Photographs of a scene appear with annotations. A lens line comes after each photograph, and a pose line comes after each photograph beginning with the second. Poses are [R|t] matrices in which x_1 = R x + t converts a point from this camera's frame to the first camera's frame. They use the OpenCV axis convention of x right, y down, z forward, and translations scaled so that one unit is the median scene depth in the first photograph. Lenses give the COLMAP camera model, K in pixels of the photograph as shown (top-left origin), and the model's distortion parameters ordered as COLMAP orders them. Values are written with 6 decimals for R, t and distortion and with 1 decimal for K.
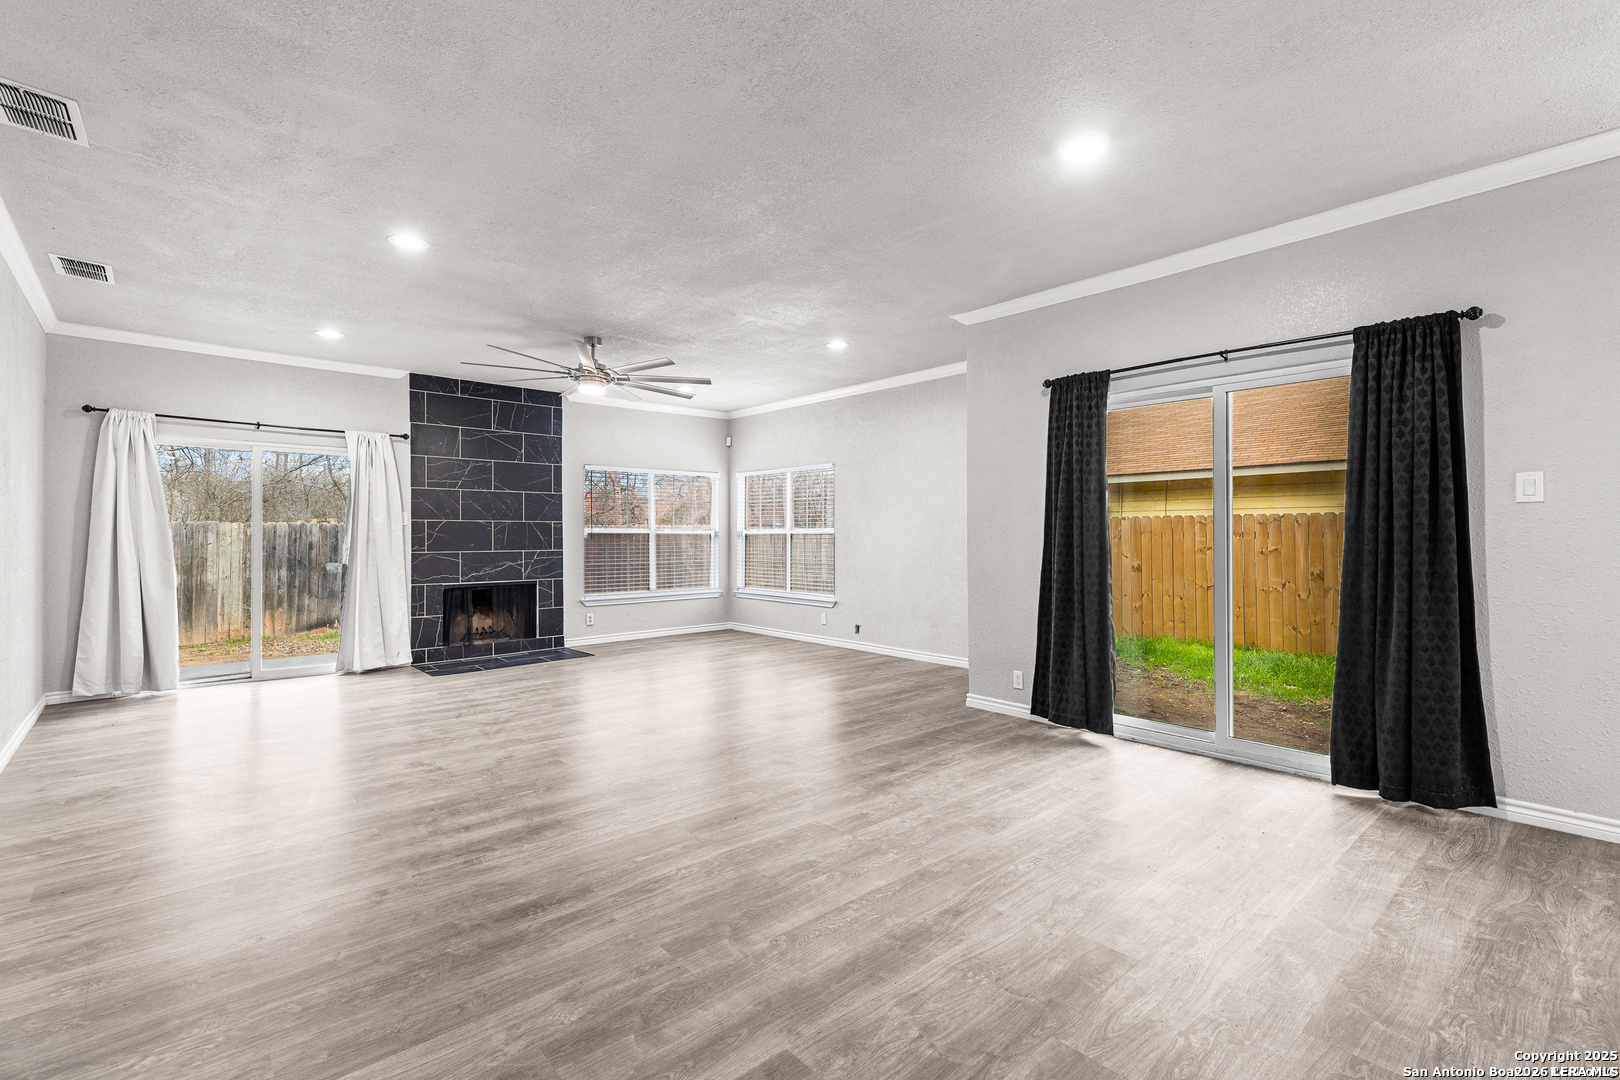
lens RADIAL K [[734.2, 0, 810.3], [0, 734.2, 534.2], [0, 0, 1]] dist [0.007921, -0.001722]
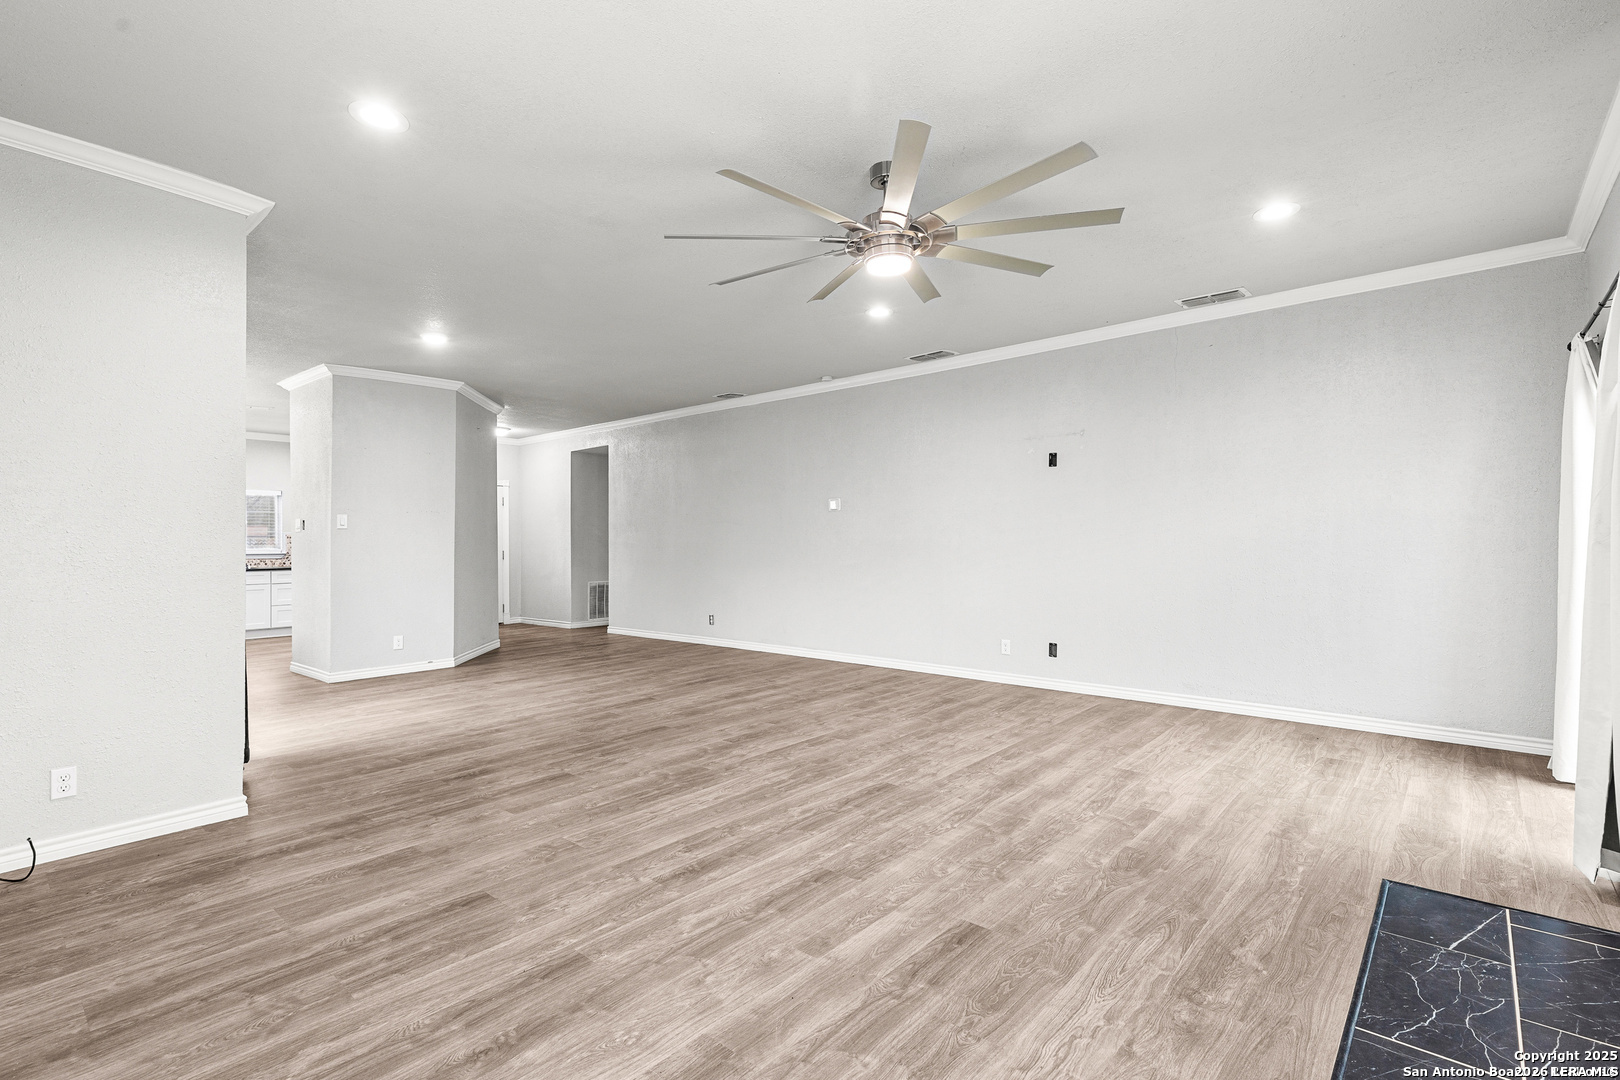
lens RADIAL K [[734.2, 0, 825.1], [0, 734.2, 530.3], [0, 0, 1]] dist [0.007921, -0.001722]
pose [[-0.988207, 0.011797, -0.152670, -0.170500], [0.014119, 0.999800, -0.014134, 0.002185], [0.152473, -0.016123, -0.988176, 1.553077]]
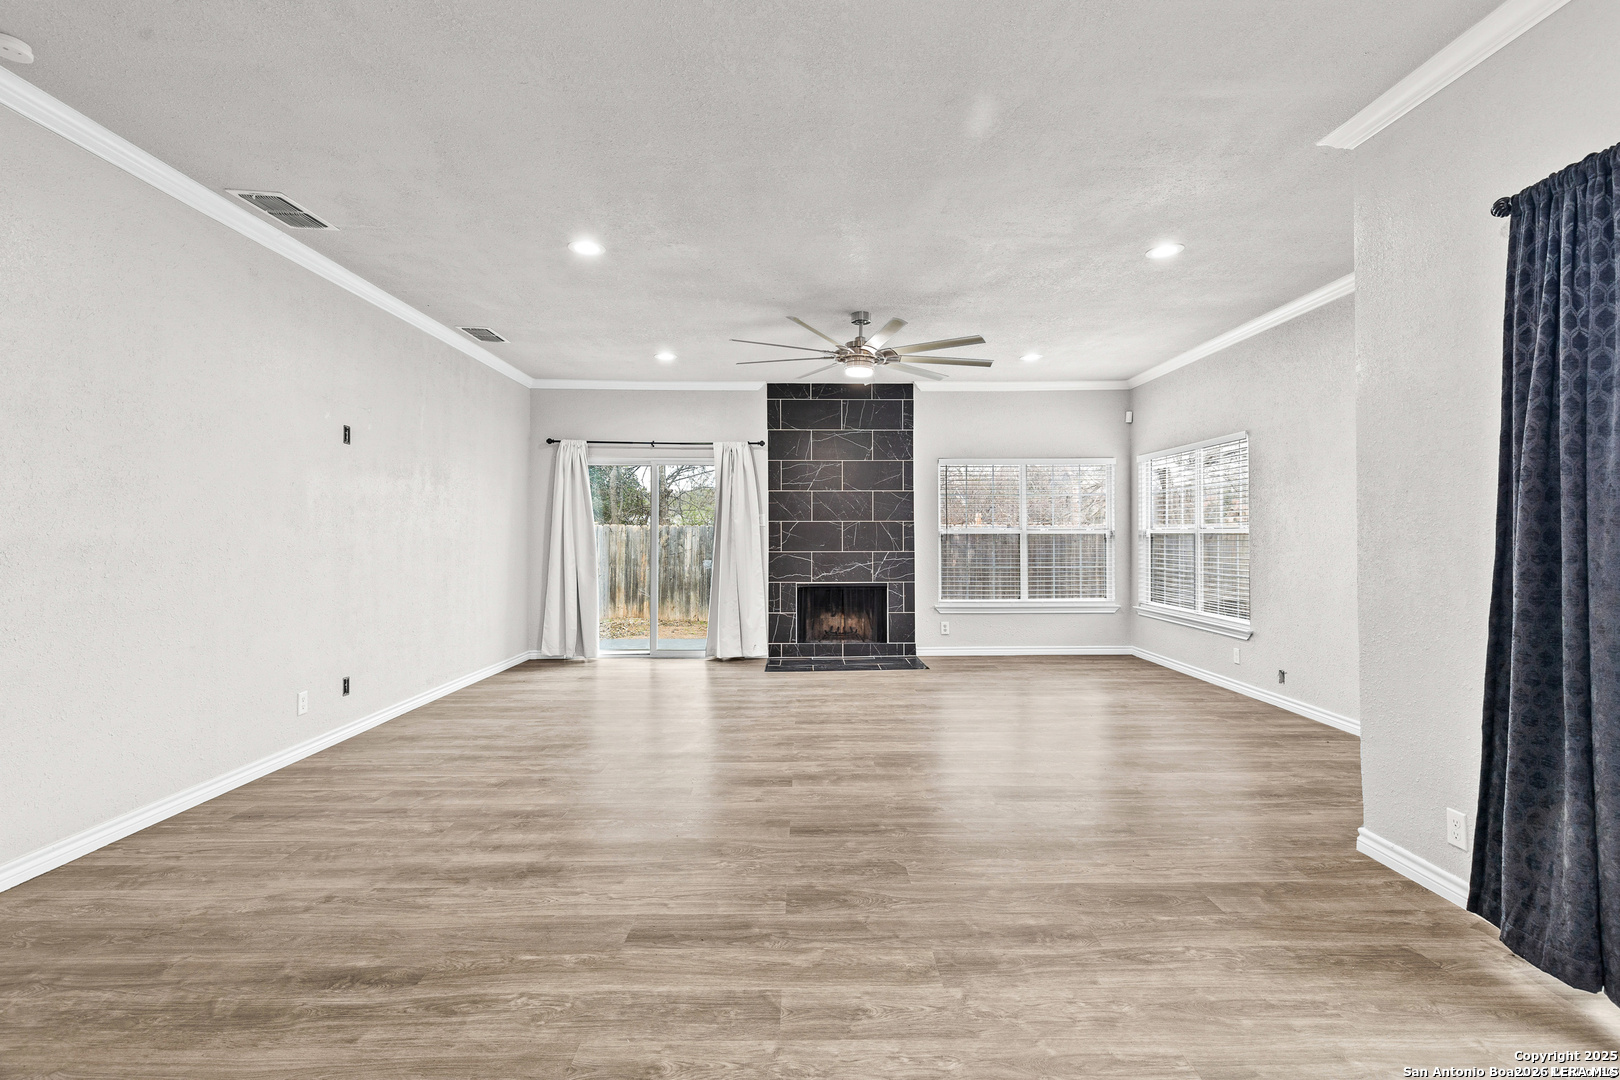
lens RADIAL K [[734.2, 0, 807.2], [0, 734.2, 528.3], [0, 0, 1]] dist [0.007921, -0.001722]
pose [[0.757171, -0.007088, -0.653178, 0.237773], [0.000962, 0.999952, -0.009735, 0.001564], [0.653216, 0.006742, 0.757141, 0.292936]]
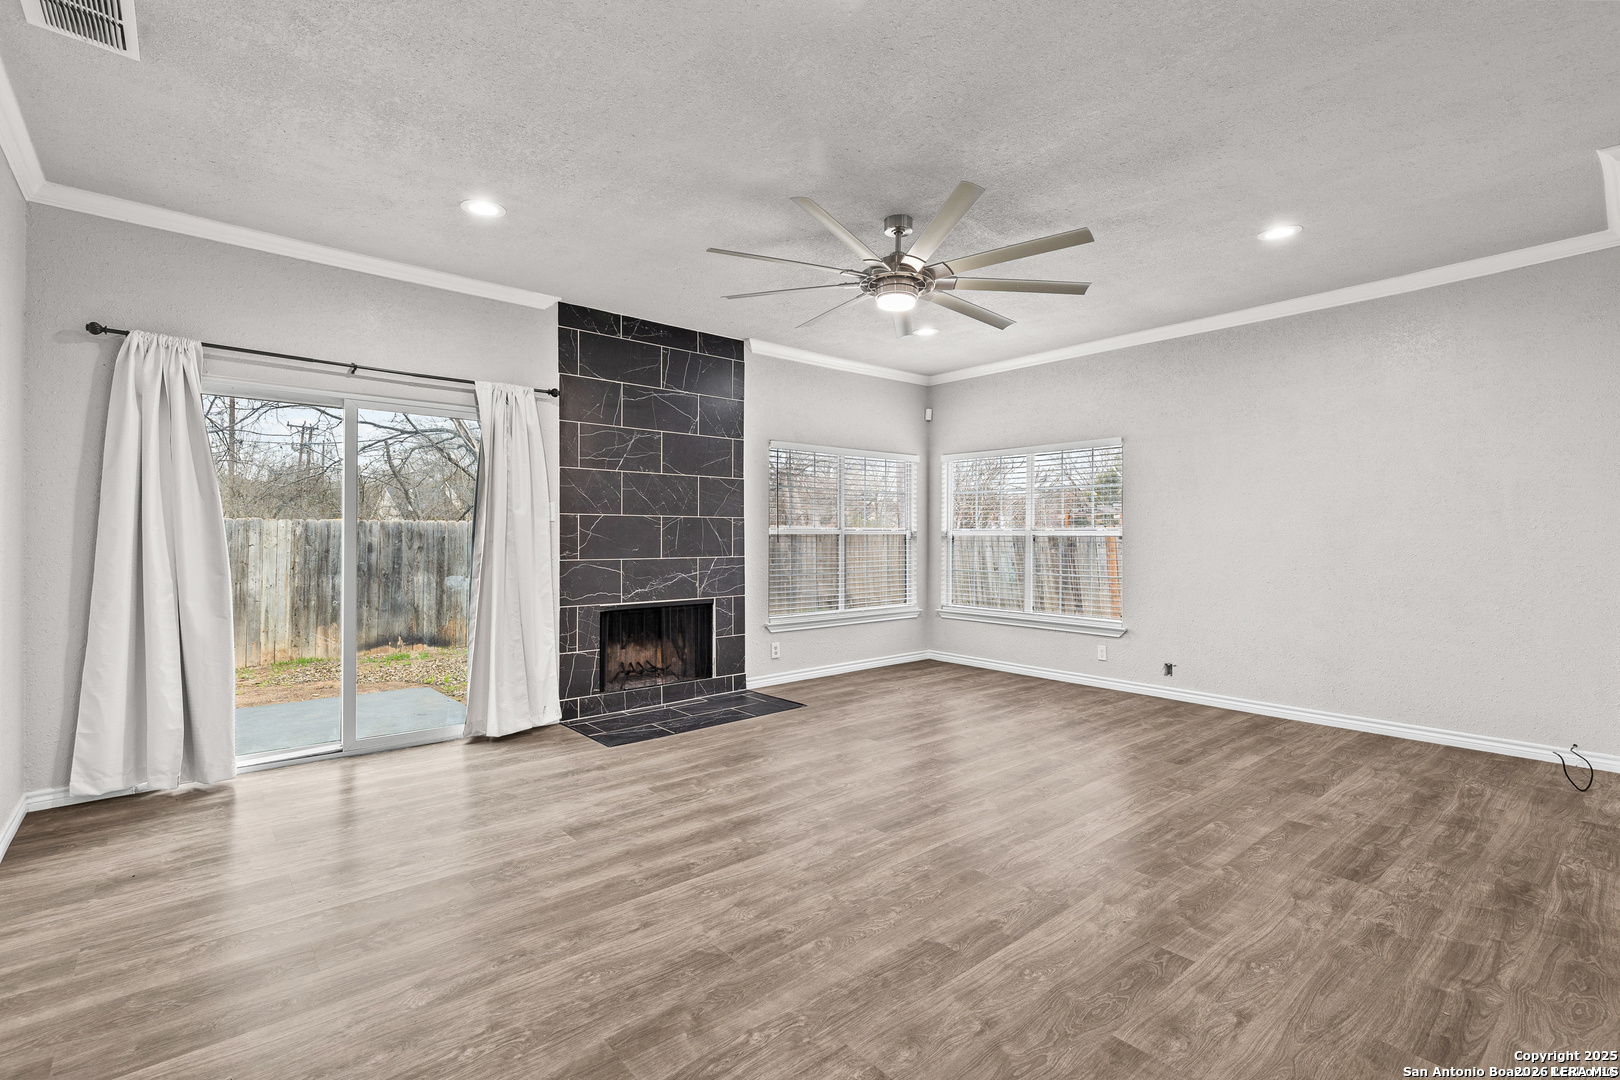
lens RADIAL K [[734.2, 0, 815.5], [0, 734.2, 538.3], [0, 0, 1]] dist [0.007921, -0.001722]
pose [[0.999933, 0.002773, -0.011255, -0.365467], [-0.002732, 0.999989, 0.003699, 0.000752], [0.011265, -0.003668, 0.999930, 0.385373]]
